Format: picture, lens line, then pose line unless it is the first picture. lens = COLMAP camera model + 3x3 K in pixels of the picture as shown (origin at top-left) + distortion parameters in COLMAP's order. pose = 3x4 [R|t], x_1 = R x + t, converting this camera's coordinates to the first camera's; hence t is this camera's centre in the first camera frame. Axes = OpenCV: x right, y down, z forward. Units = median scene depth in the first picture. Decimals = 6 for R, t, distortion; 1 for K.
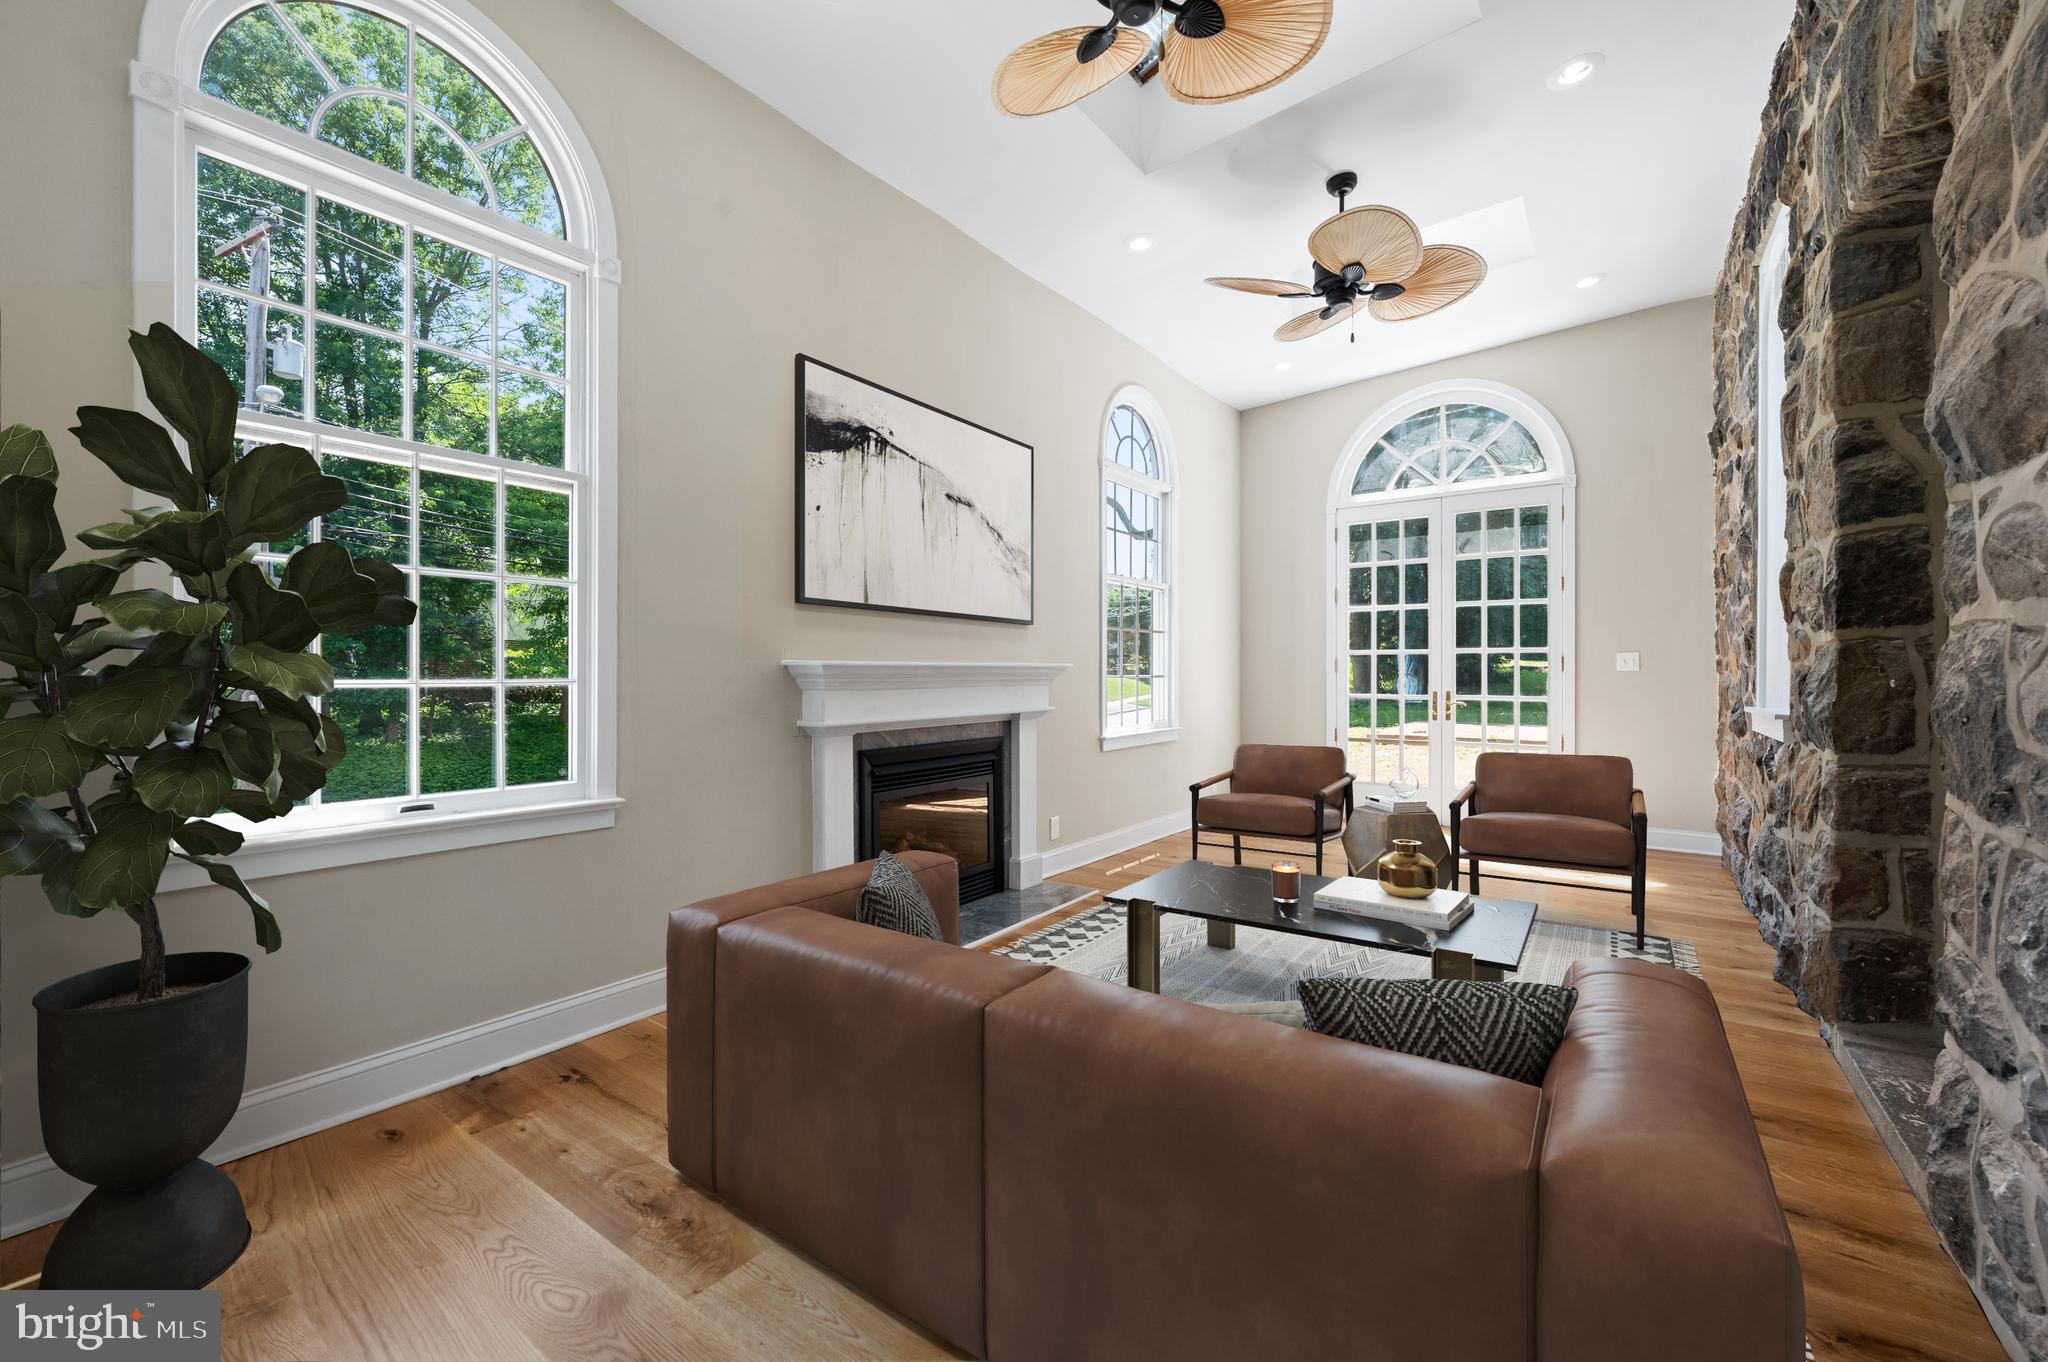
lens RADIAL K [[829.5, 0, 1022.8], [0, 829.5, 676.6], [0, 0, 1]] dist [-0.001826, -0.000214]
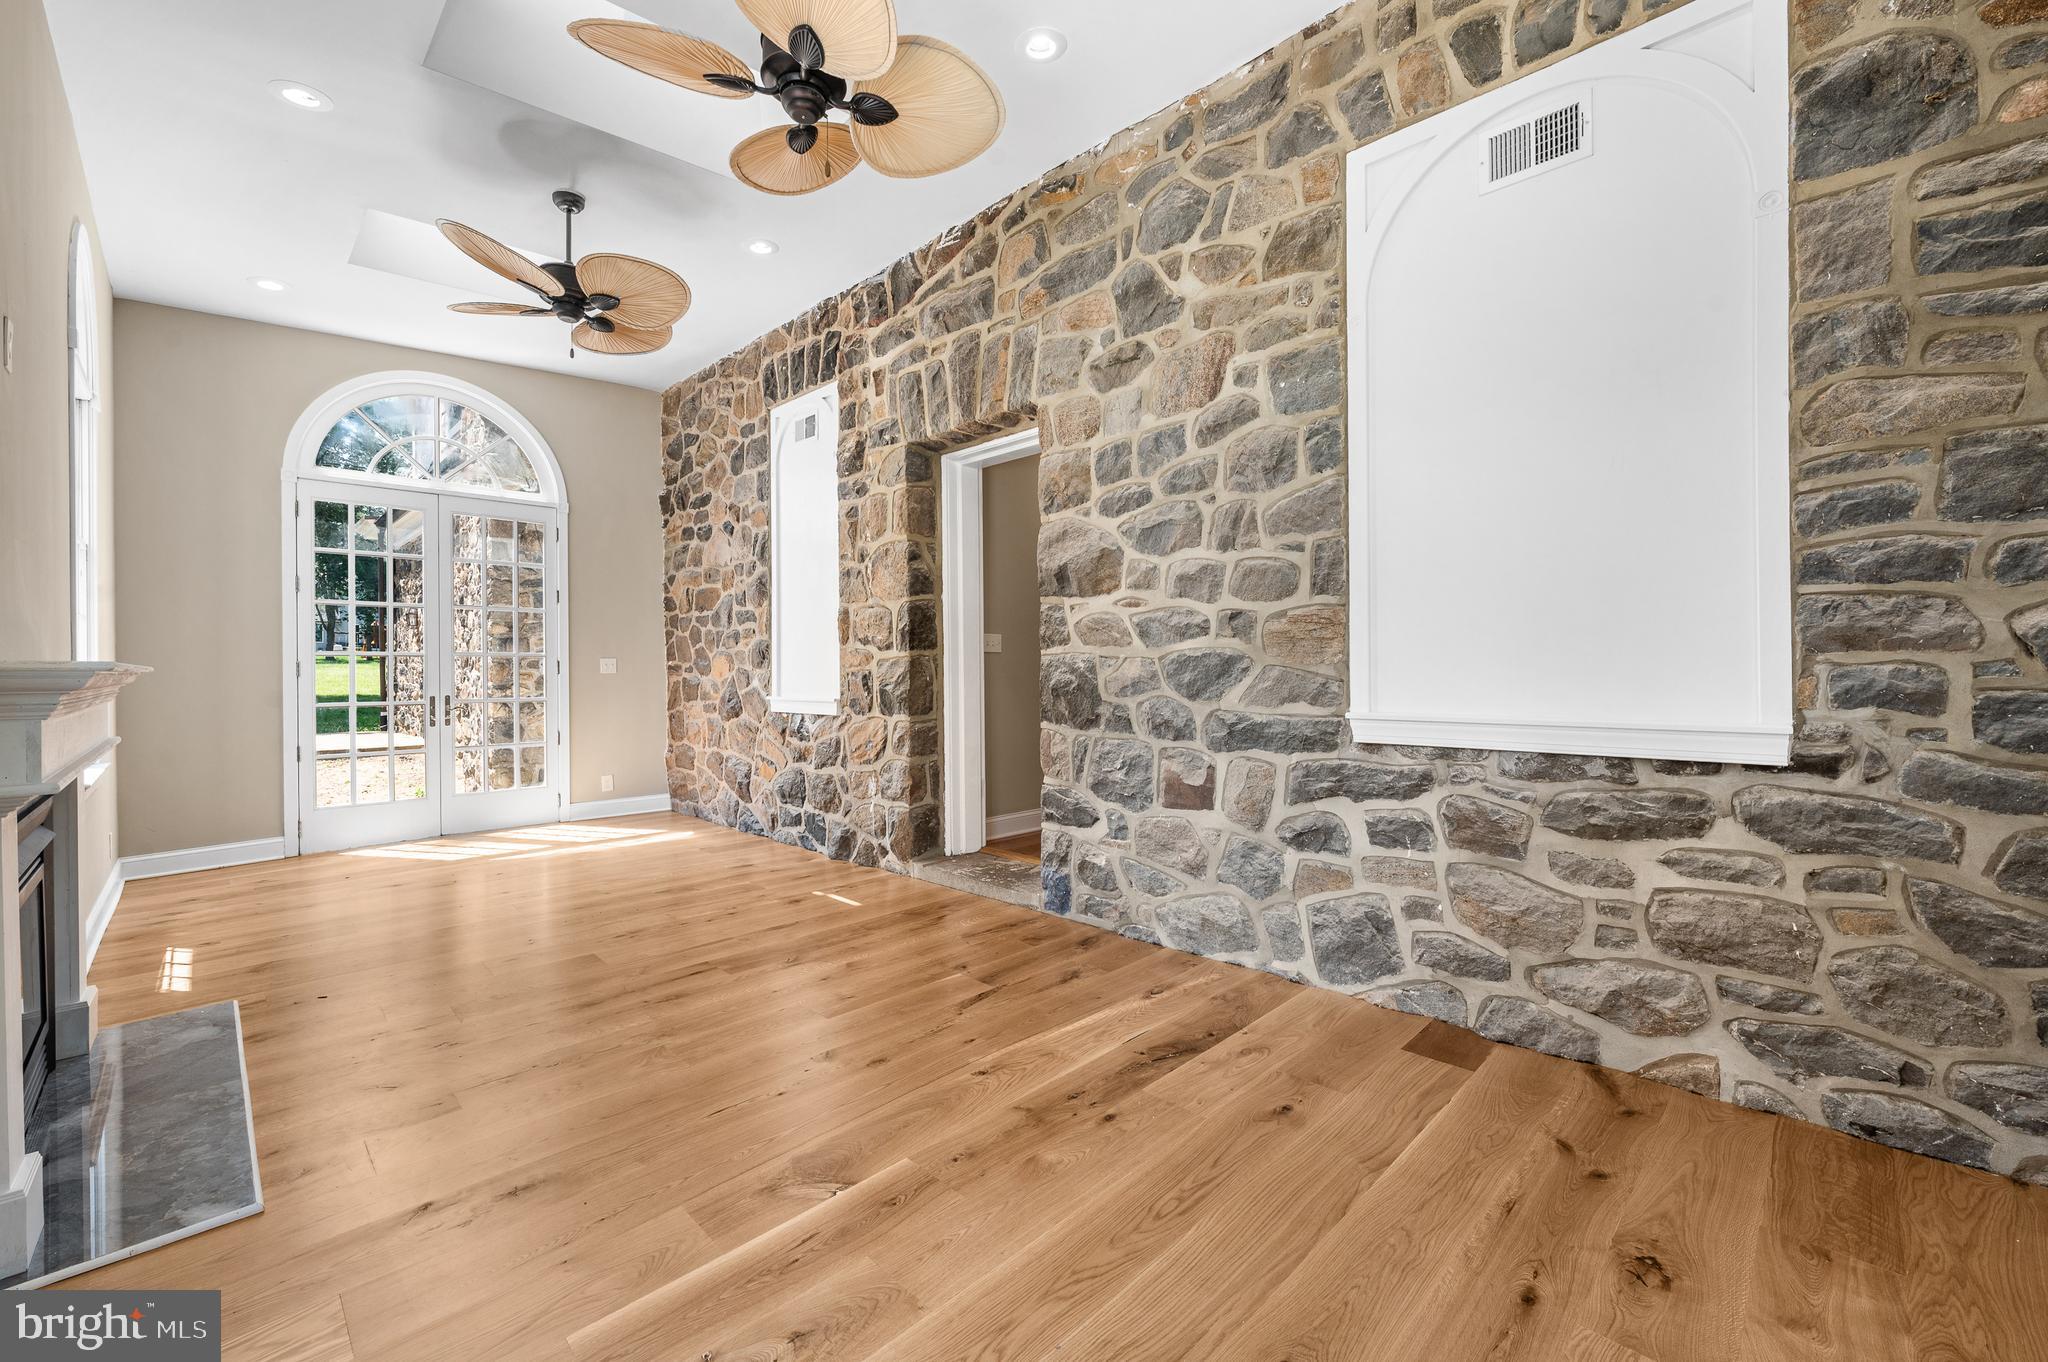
lens RADIAL K [[829.5, 0, 1022.1], [0, 829.5, 674.8], [0, 0, 1]] dist [-0.001826, -0.000214]
pose [[0.164951, -0.004391, 0.986292, -0.358478], [0.011162, 0.999934, 0.002585, -0.001357], [-0.986239, 0.010582, 0.164989, 0.186559]]
